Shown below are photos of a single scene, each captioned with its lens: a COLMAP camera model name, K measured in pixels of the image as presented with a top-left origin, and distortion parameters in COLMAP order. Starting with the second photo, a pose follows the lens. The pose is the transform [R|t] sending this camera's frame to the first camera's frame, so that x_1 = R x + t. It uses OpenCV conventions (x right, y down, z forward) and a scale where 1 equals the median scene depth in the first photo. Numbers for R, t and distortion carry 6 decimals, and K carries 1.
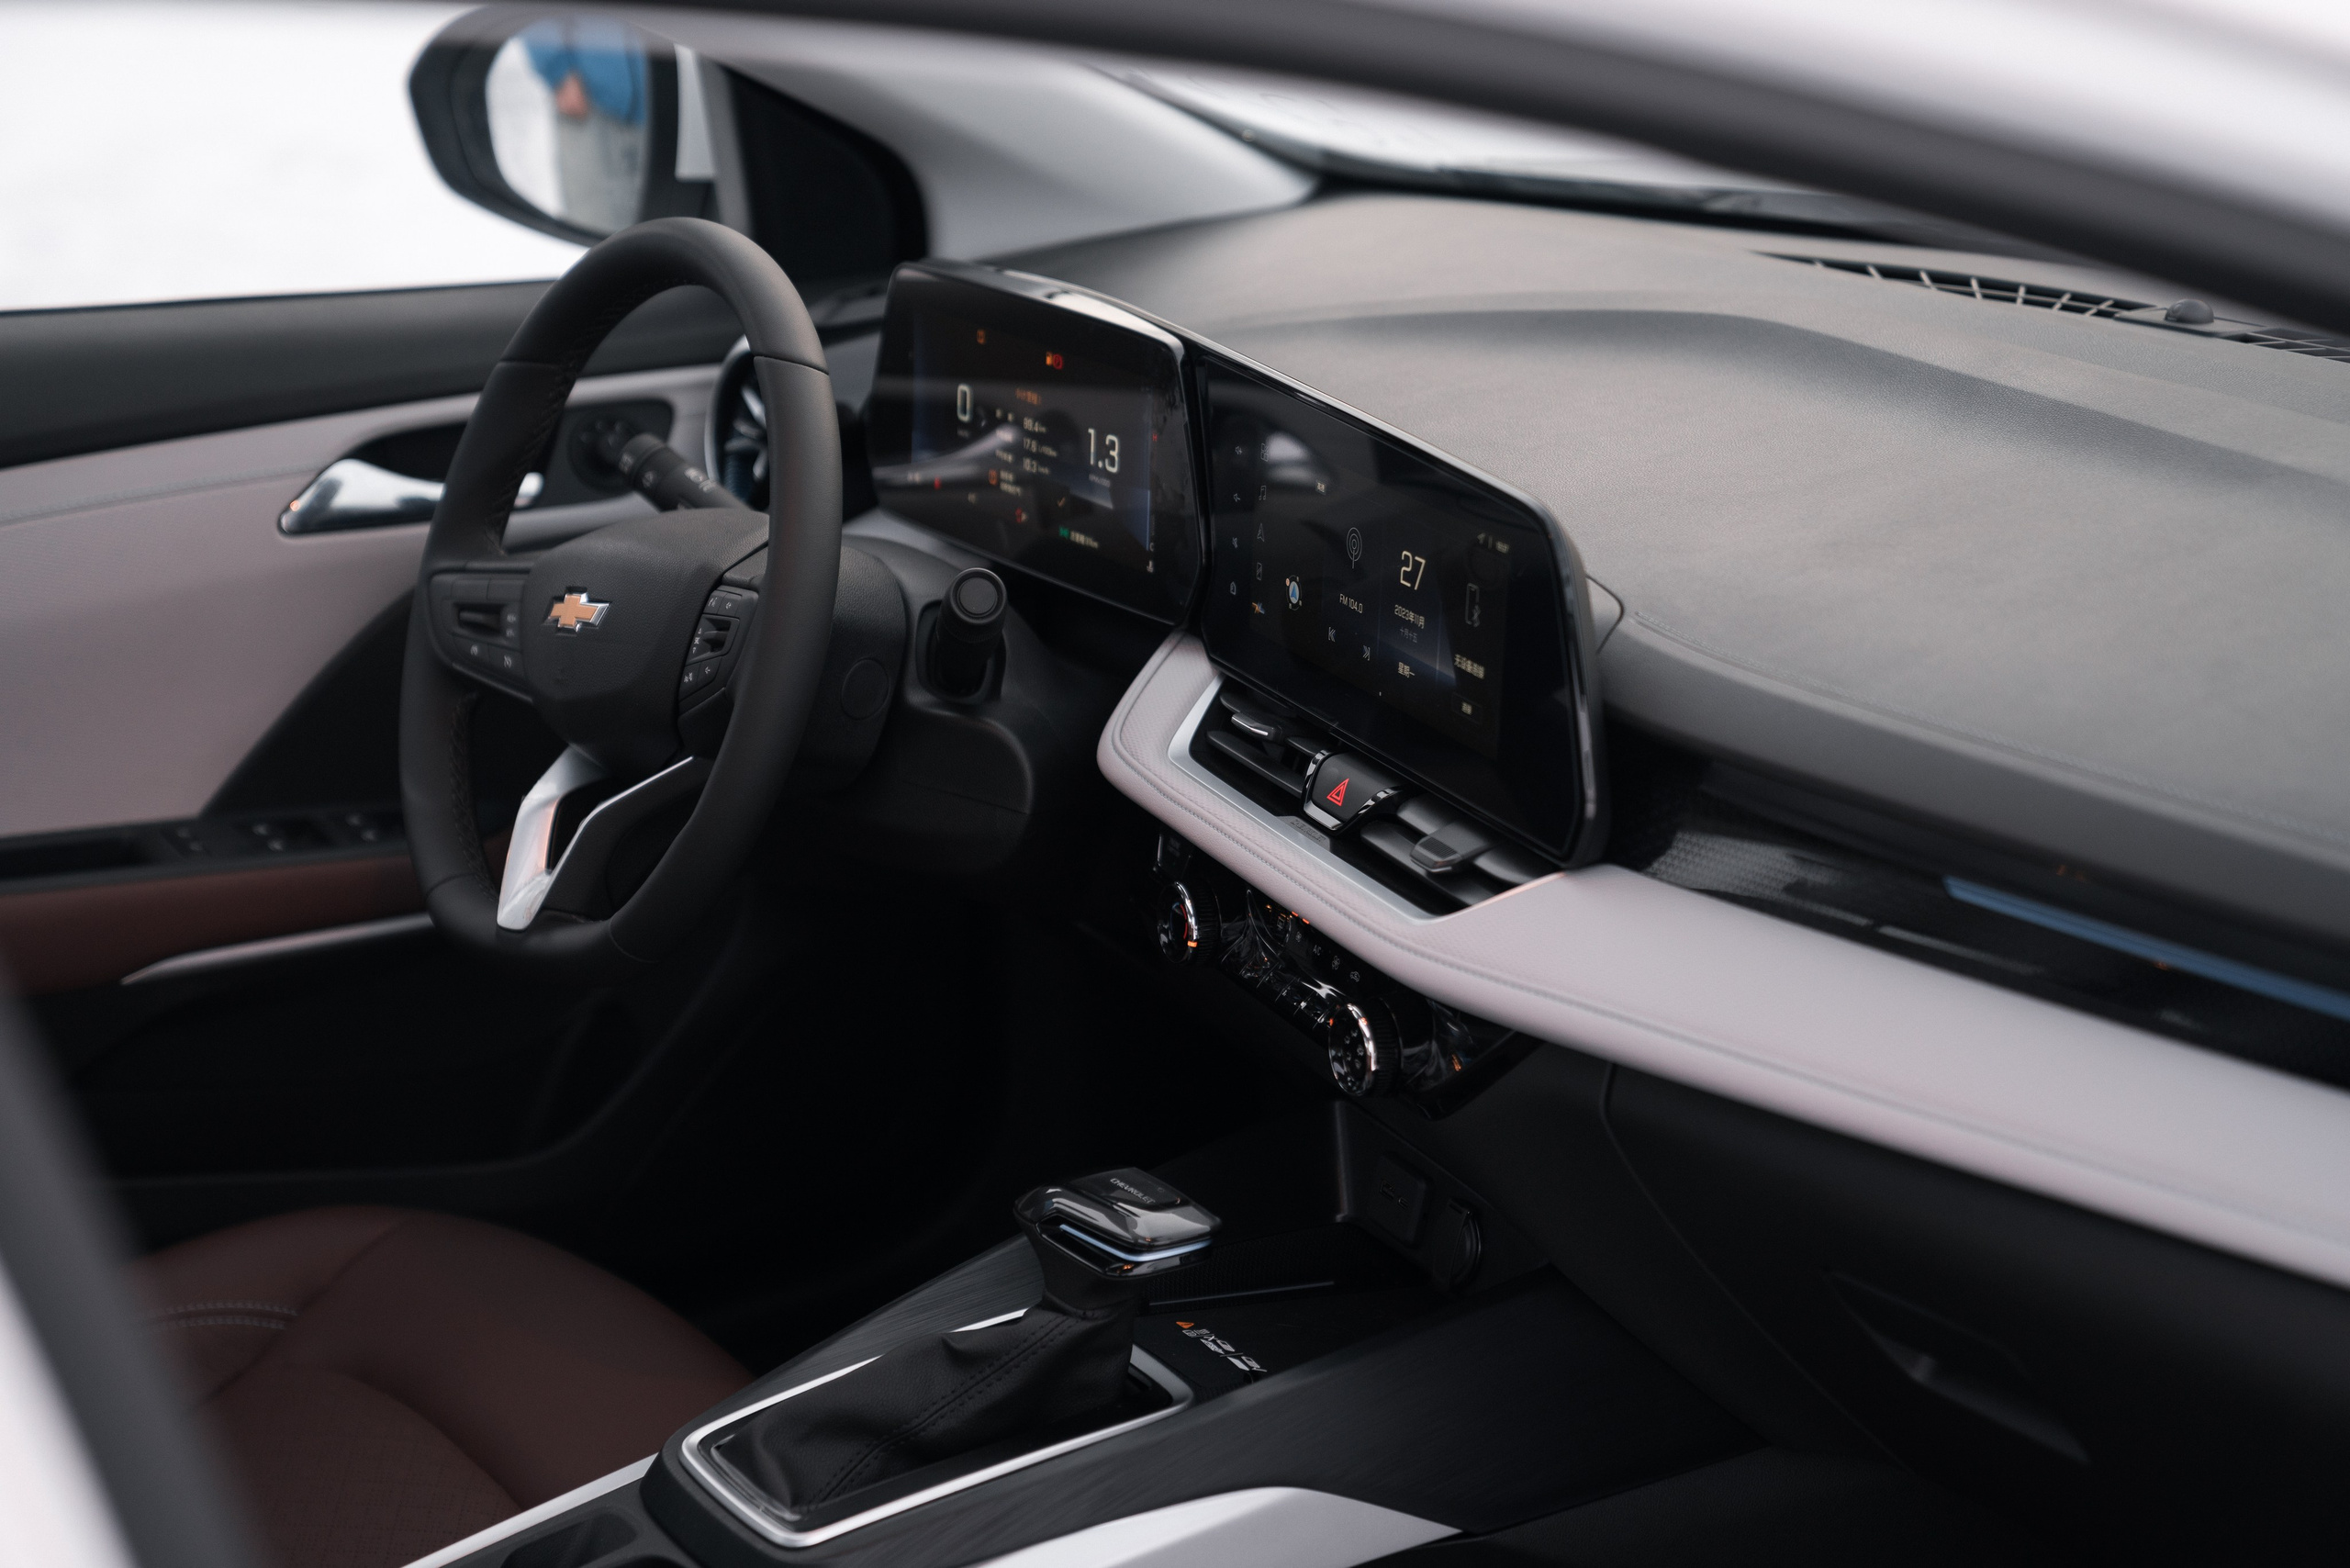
lens RADIAL K [[4499.9, 0, 1166.3], [0, 4499.9, 778.5], [0, 0, 1]] dist [0.328510, 0.181659]
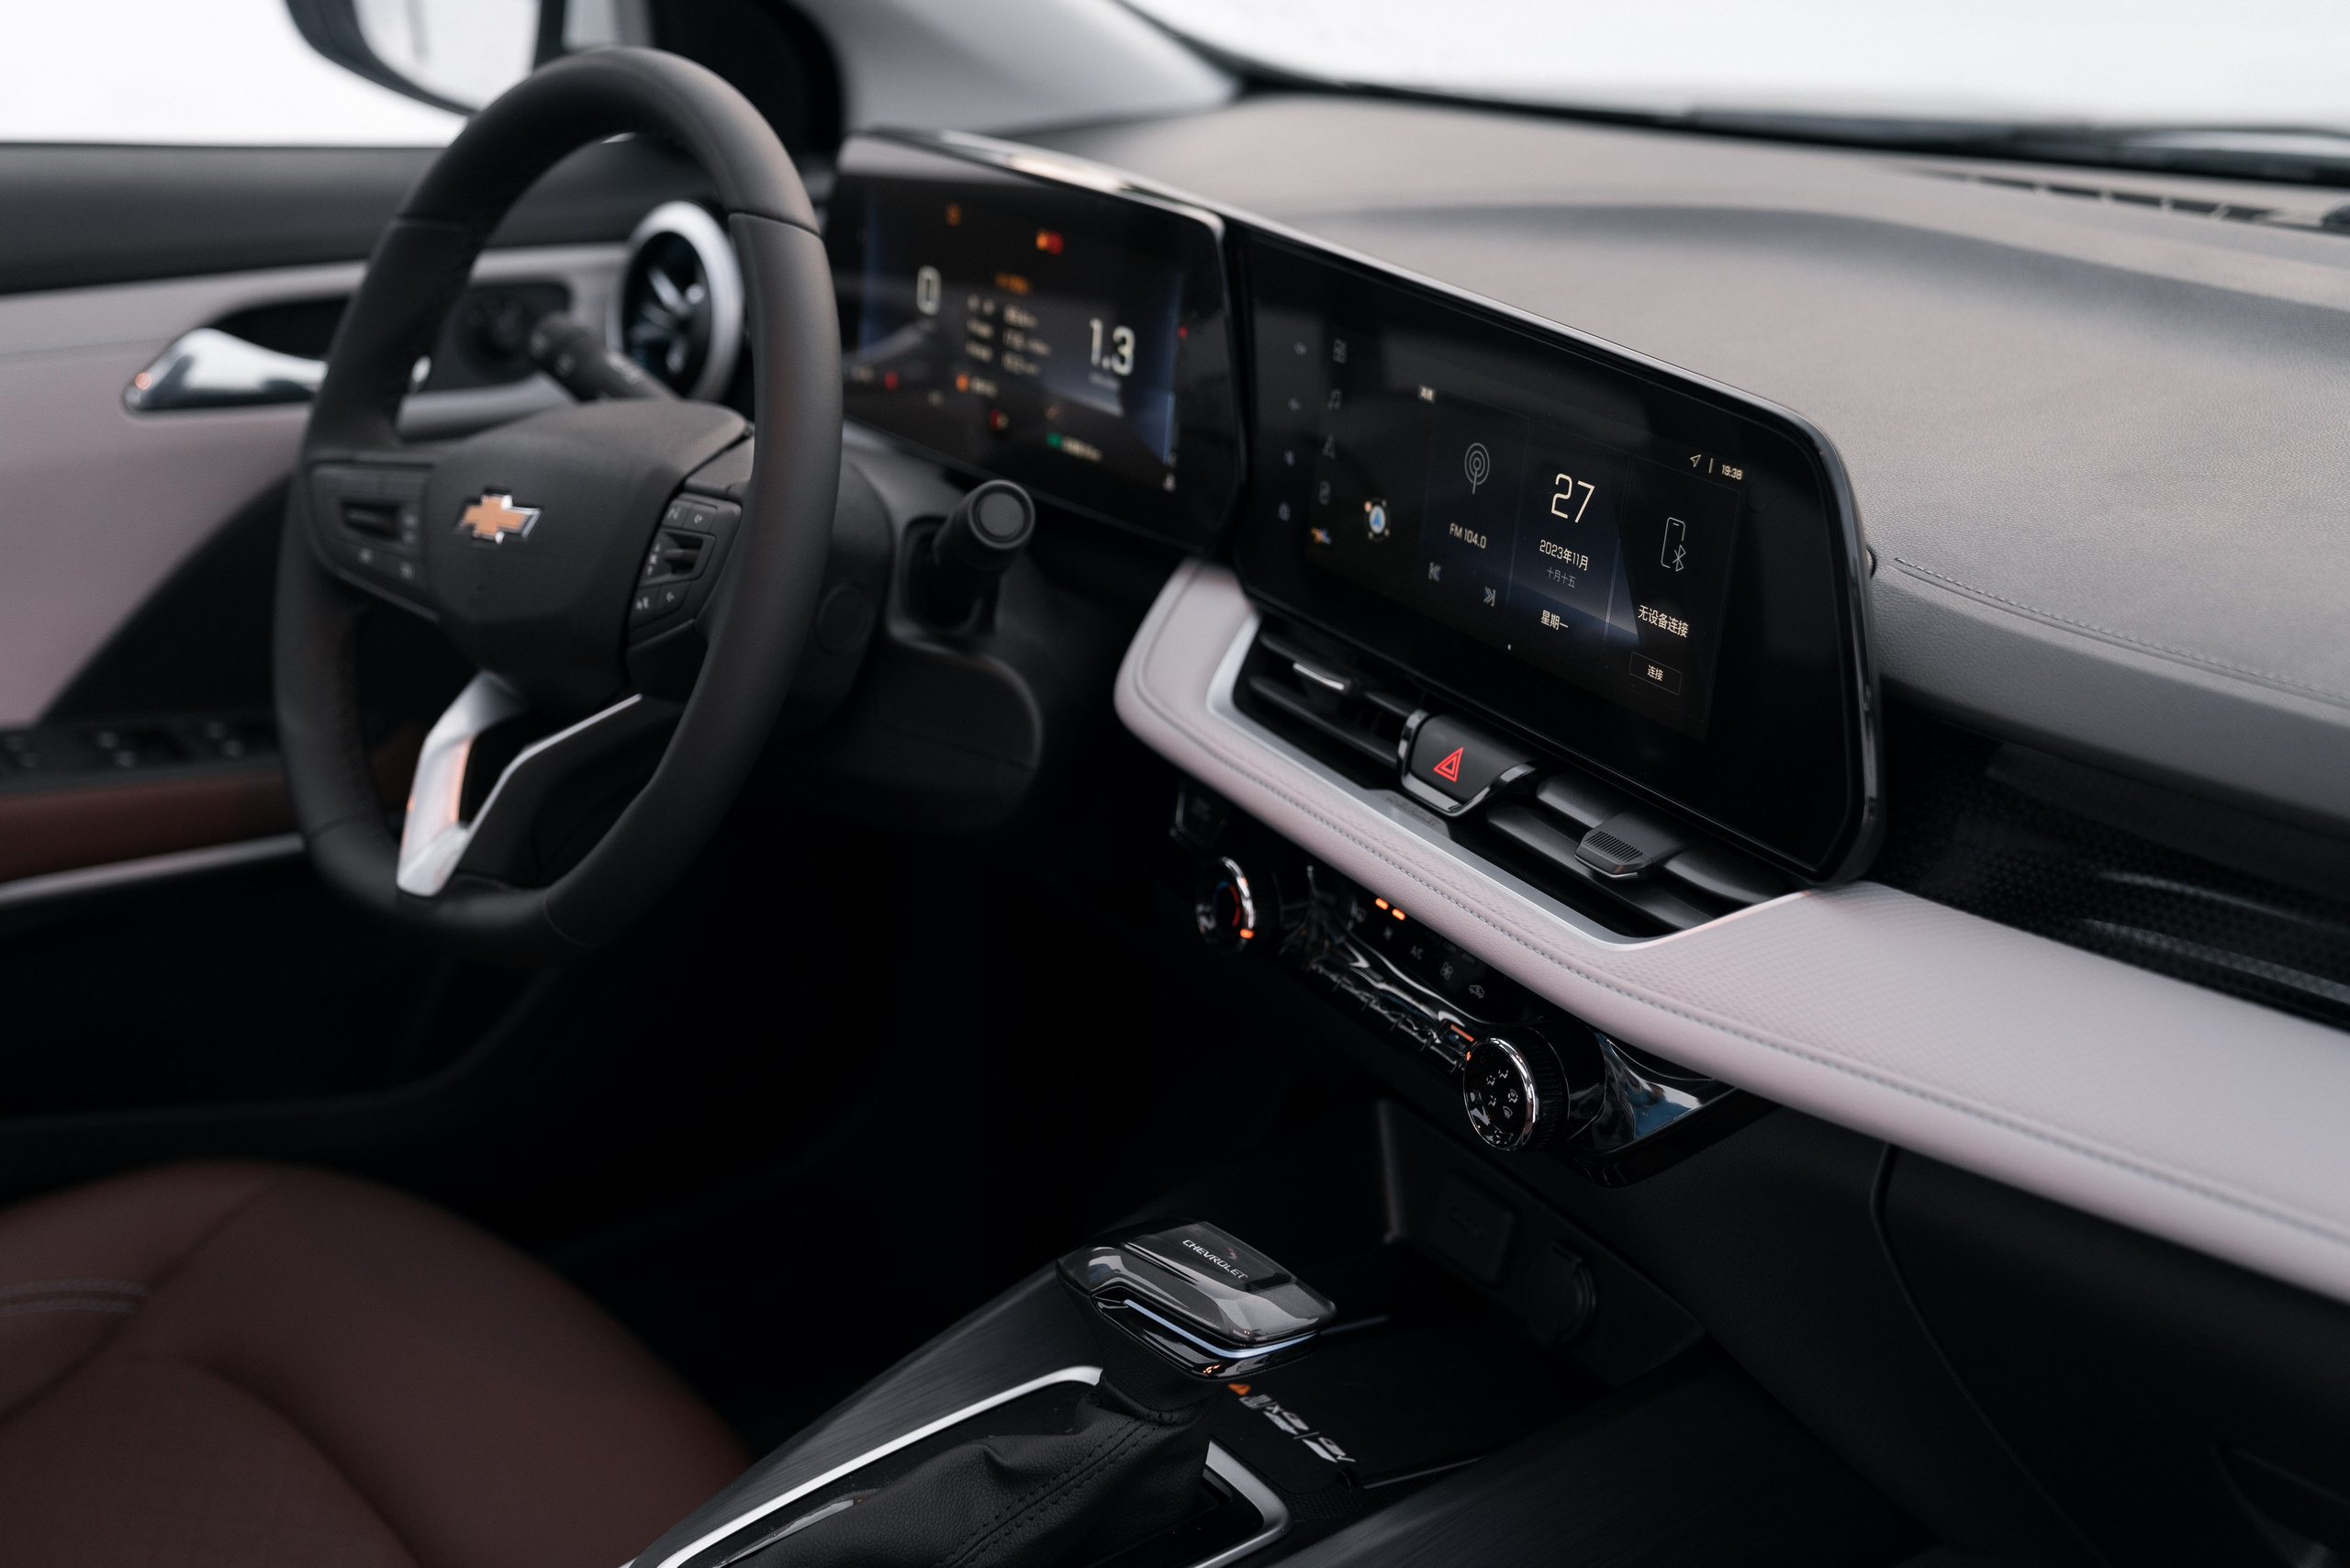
lens RADIAL K [[3115.4, 0, 1148.1], [0, 3115.4, 787.0], [0, 0, 1]] dist [0.298389, -0.049188]
pose [[0.993578, 0.013486, 0.112343, -0.077398], [-0.019646, 0.998353, 0.053900, -0.021518], [-0.111431, -0.055761, 0.992207, 0.411498]]
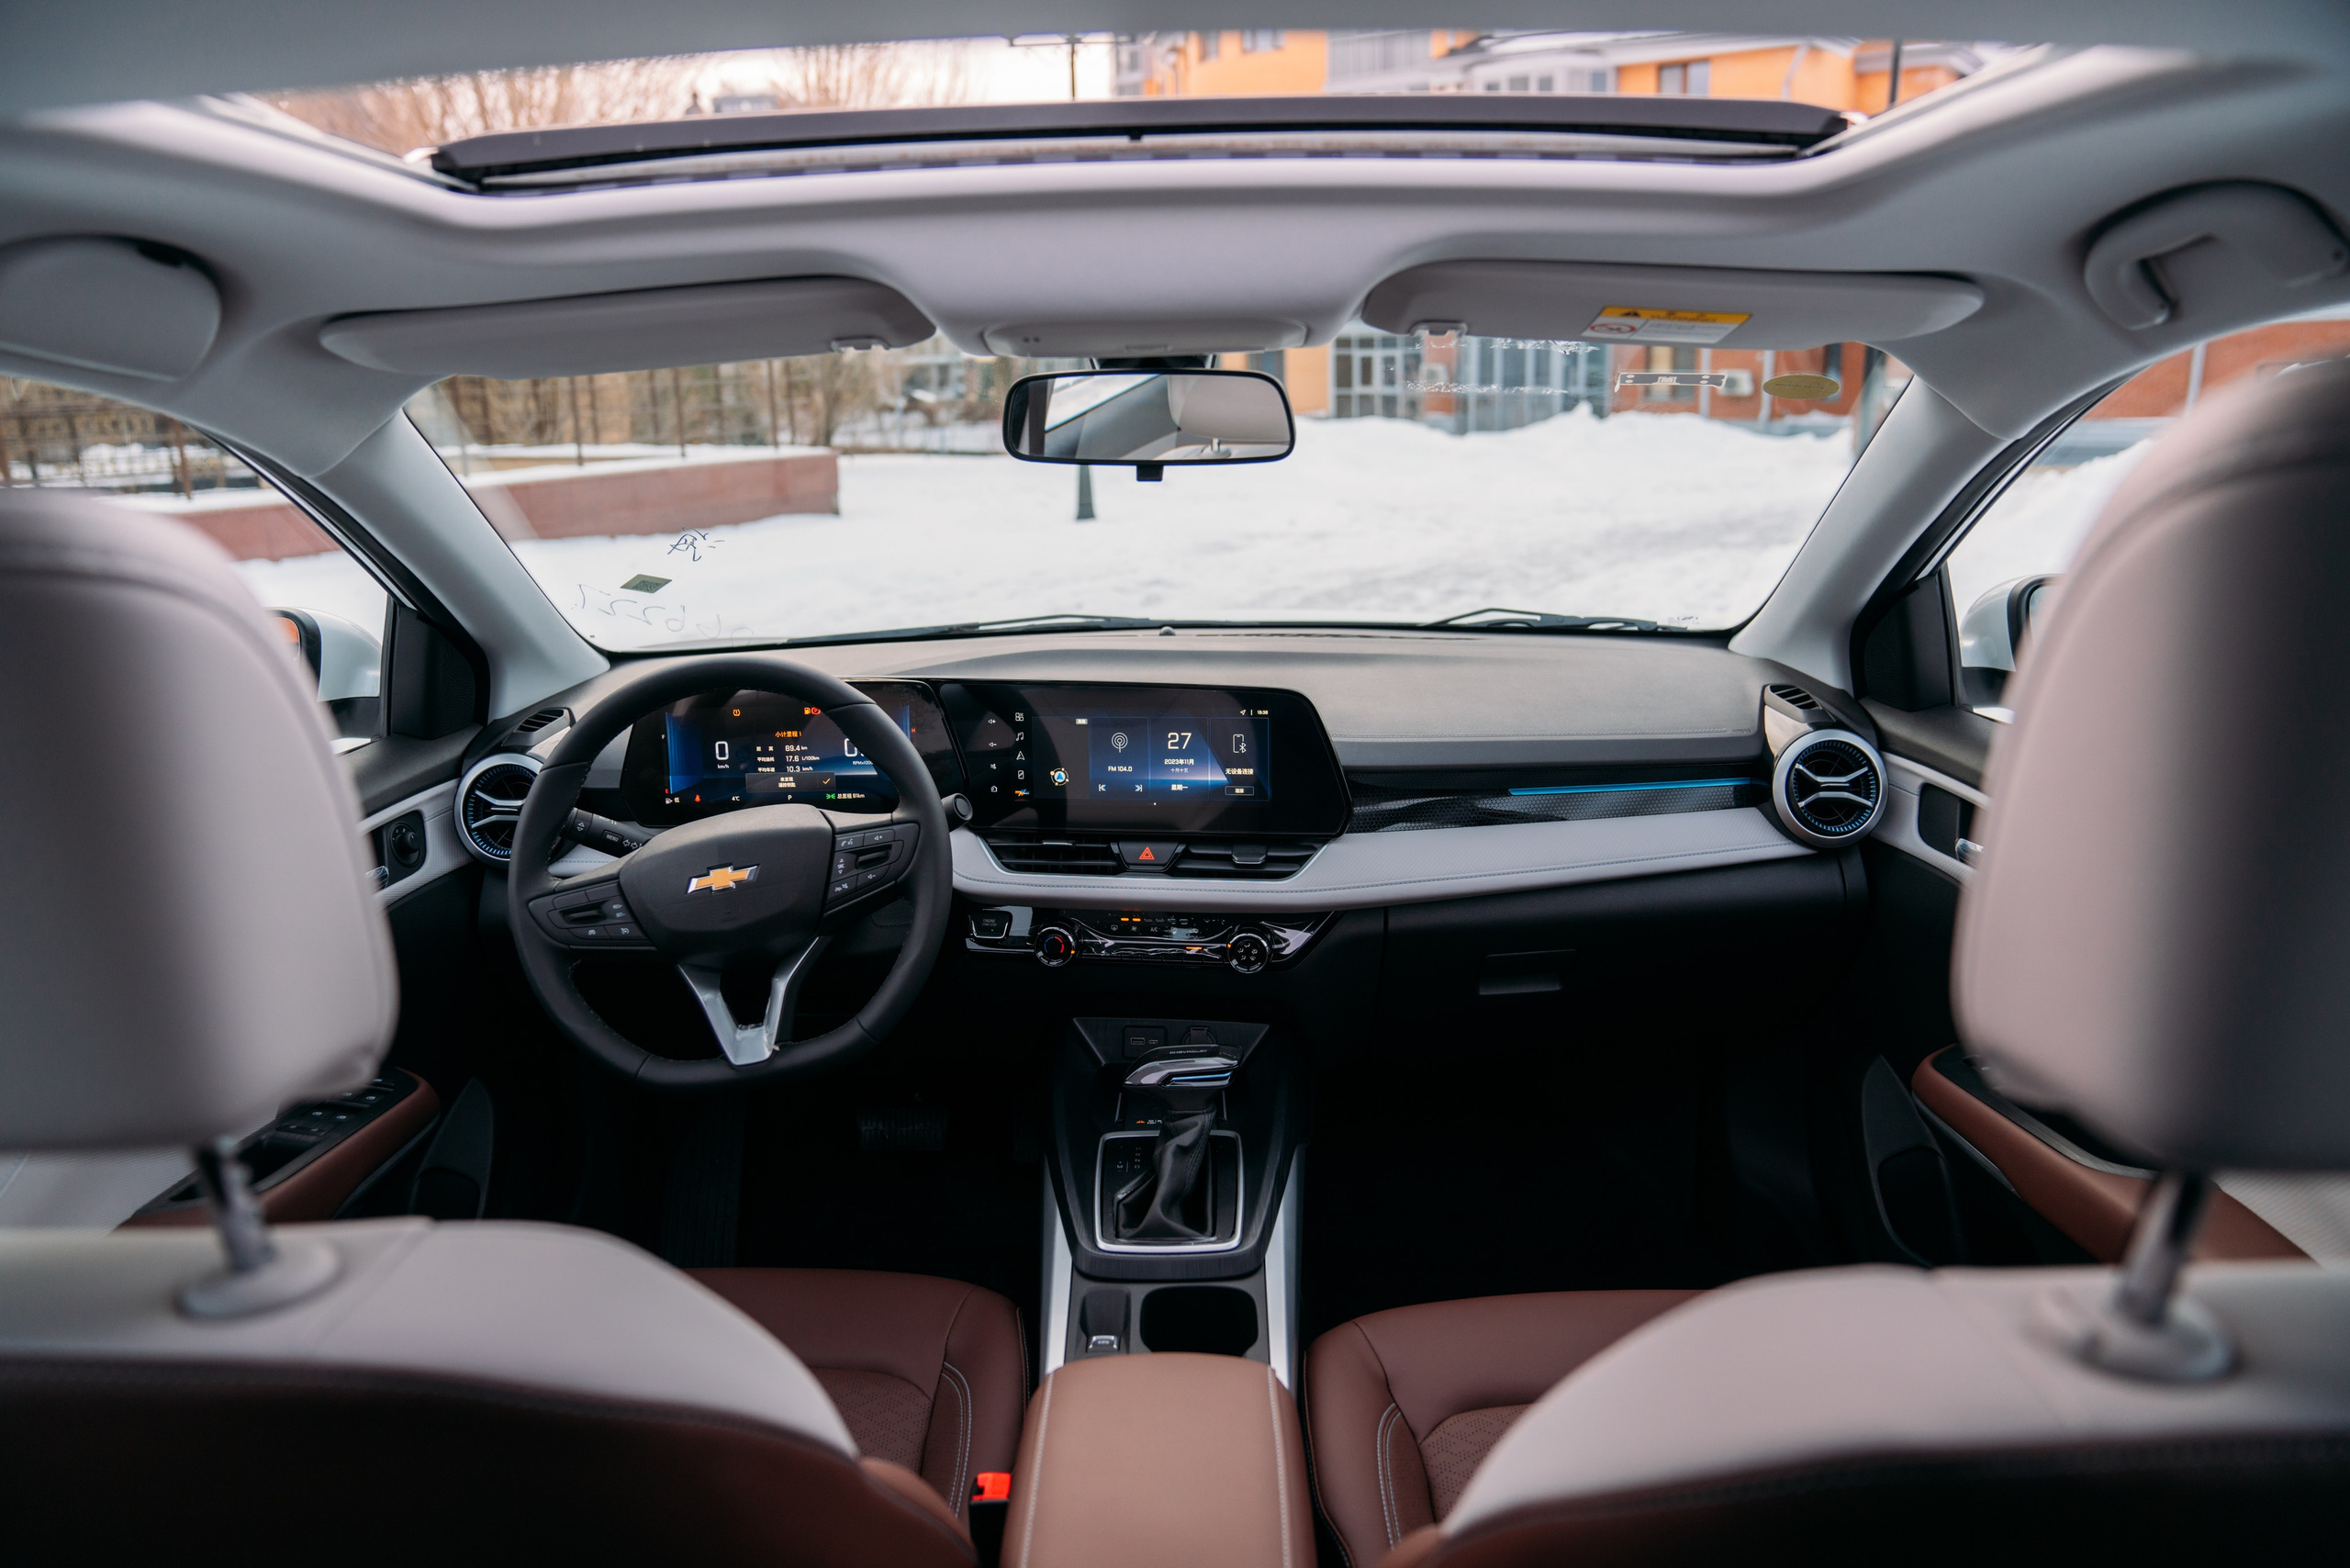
lens RADIAL K [[1619.7, 0, 1175.0], [0, 1619.7, 784.0], [0, 0, 1]] dist [-0.133835, 0.097438]
pose [[0.524213, -0.175049, 0.833402, -0.557187], [0.254602, 0.966099, 0.042775, -0.055302], [-0.812637, 0.189762, 0.551010, 0.529814]]
